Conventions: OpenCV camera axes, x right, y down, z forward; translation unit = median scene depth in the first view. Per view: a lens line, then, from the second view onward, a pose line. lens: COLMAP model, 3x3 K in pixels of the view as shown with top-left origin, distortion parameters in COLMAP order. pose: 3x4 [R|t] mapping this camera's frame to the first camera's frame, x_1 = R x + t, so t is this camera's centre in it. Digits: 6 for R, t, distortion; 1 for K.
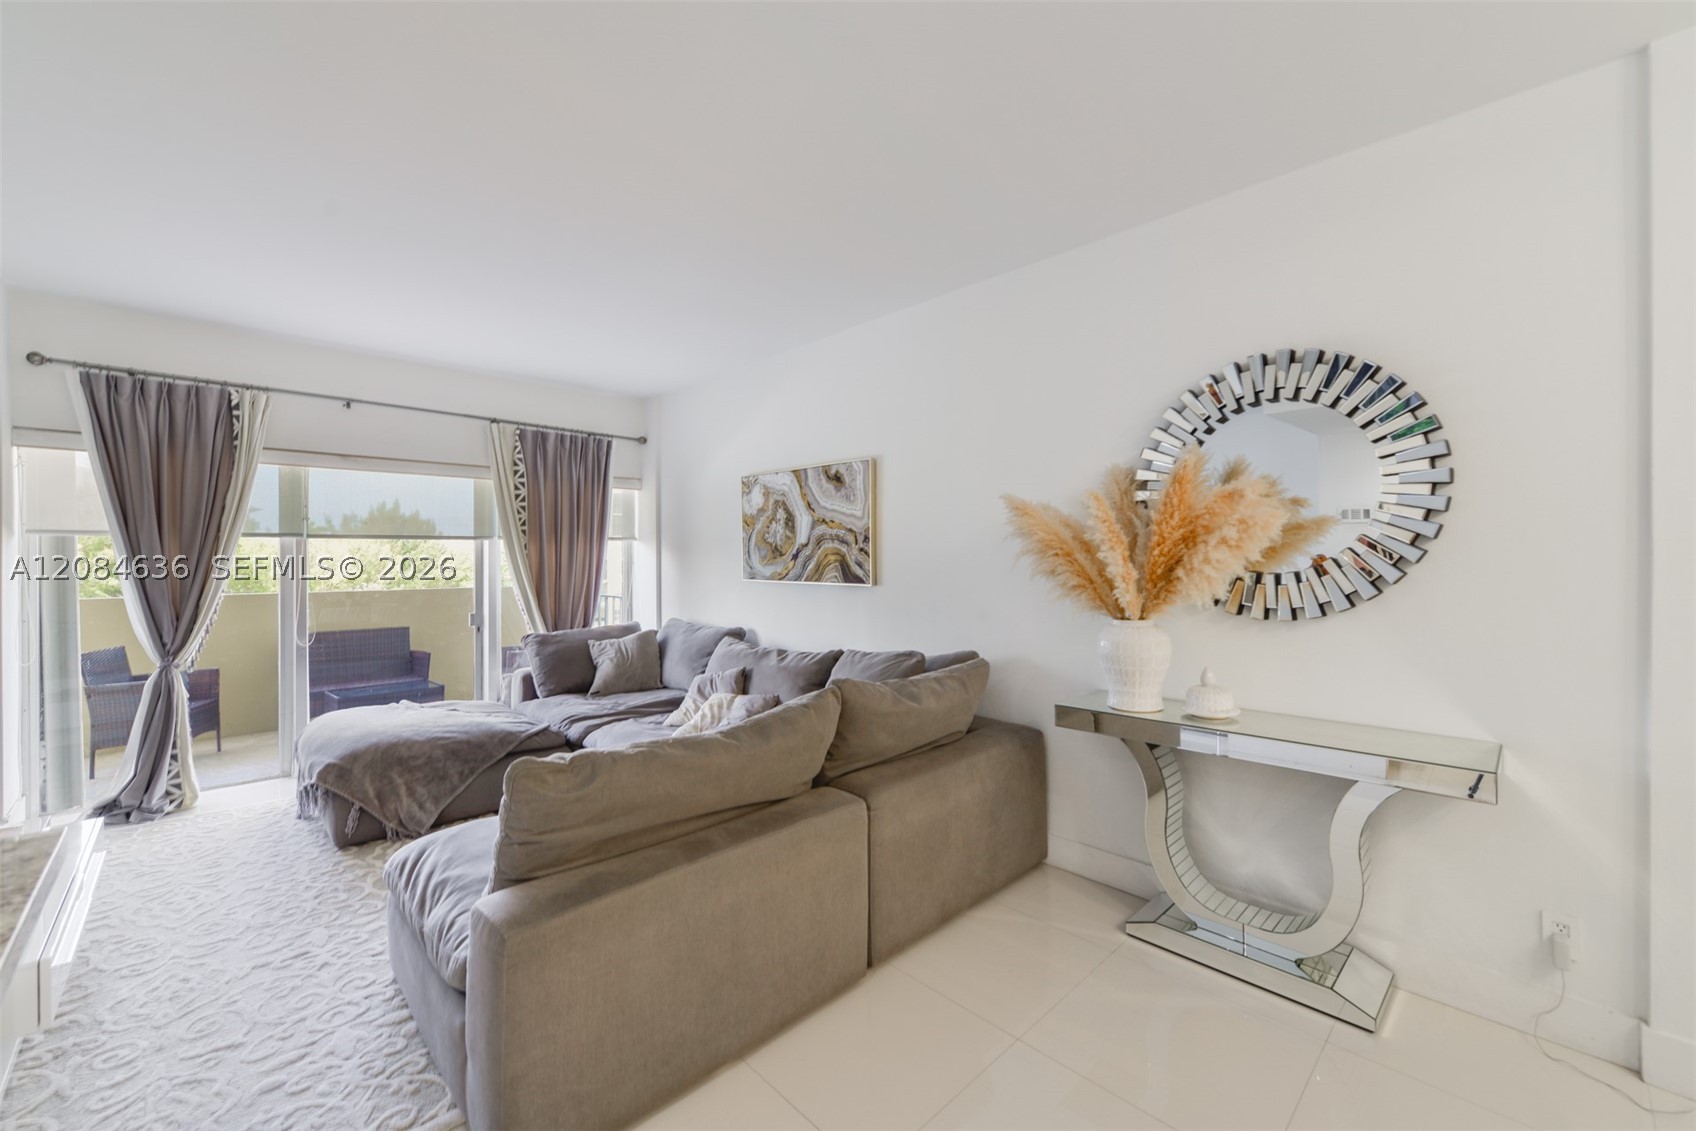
lens RADIAL K [[671.9, 0, 841.9], [0, 671.9, 558.3], [0, 0, 1]] dist [-0.001076, -0.000389]
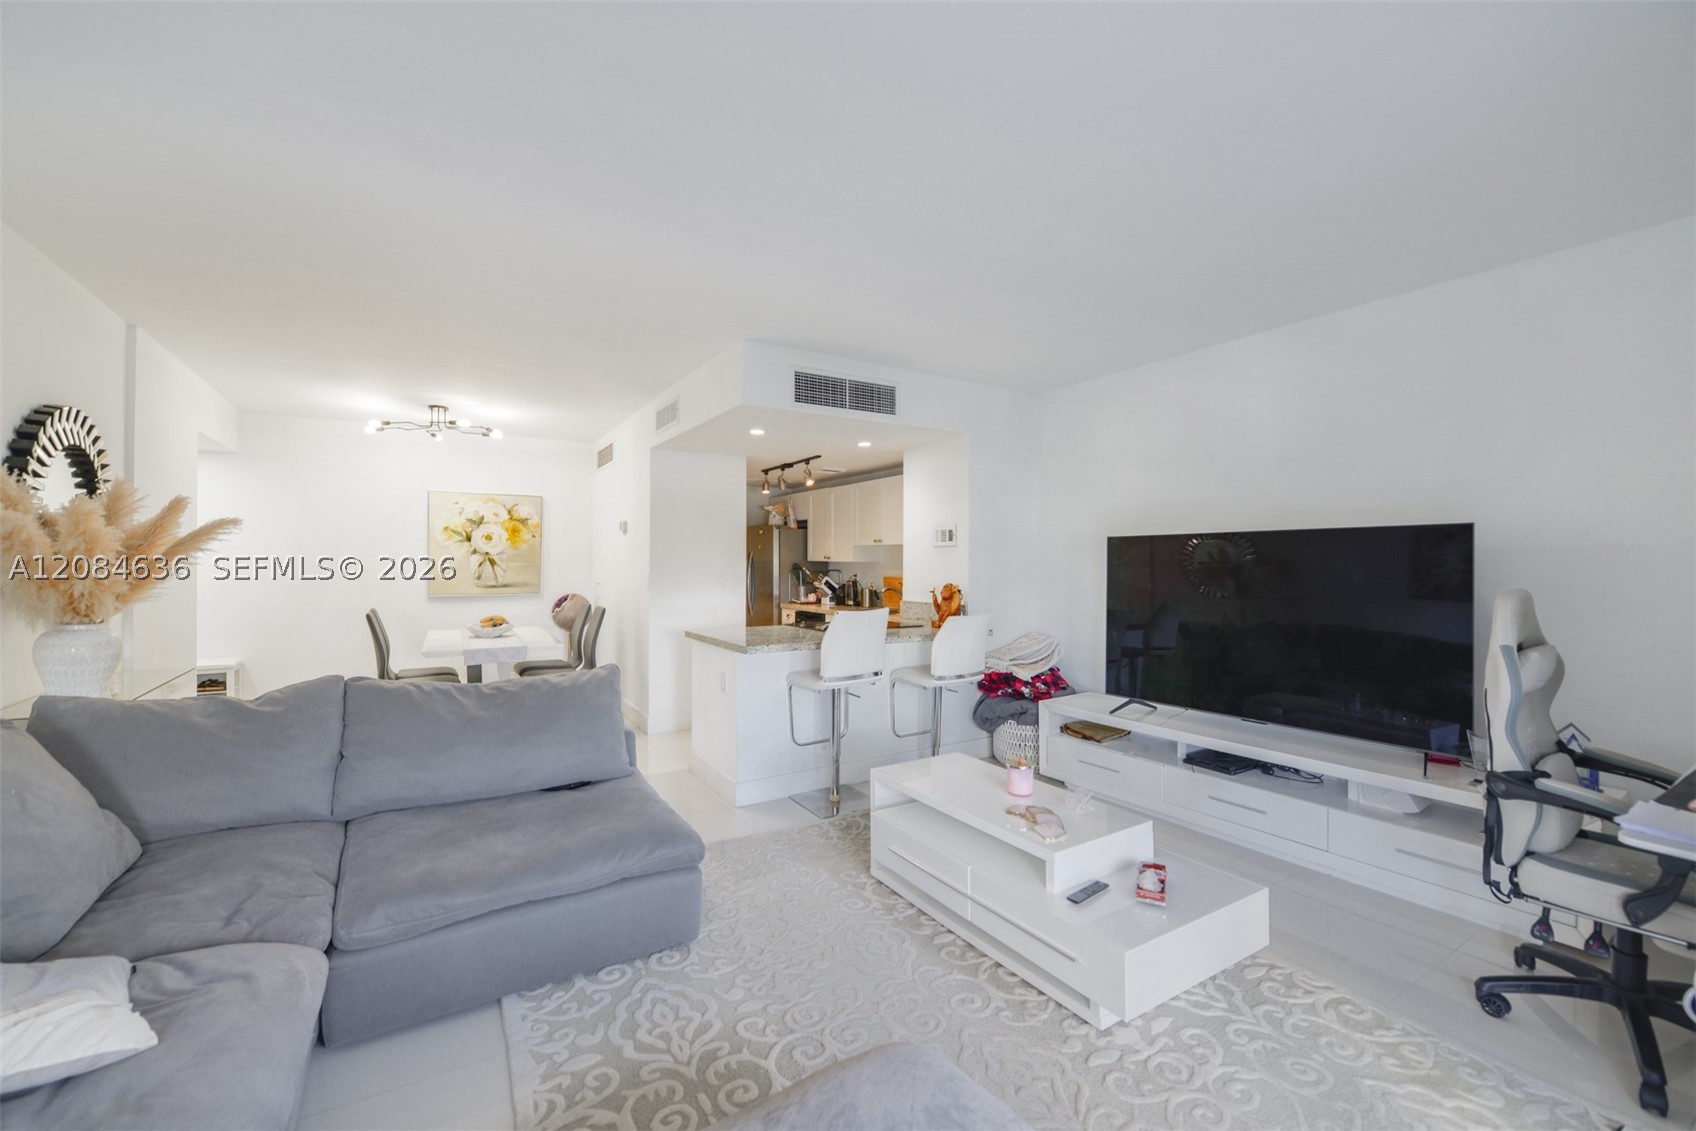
lens RADIAL K [[679.6, 0, 837.6], [0, 679.6, 558.7], [0, 0, 1]] dist [-0.000482, -0.004350]
pose [[-0.976502, -0.001276, 0.215507, -0.639025], [-0.001924, 0.999994, -0.002795, -0.008612], [-0.215502, -0.003144, -0.976498, 1.150244]]
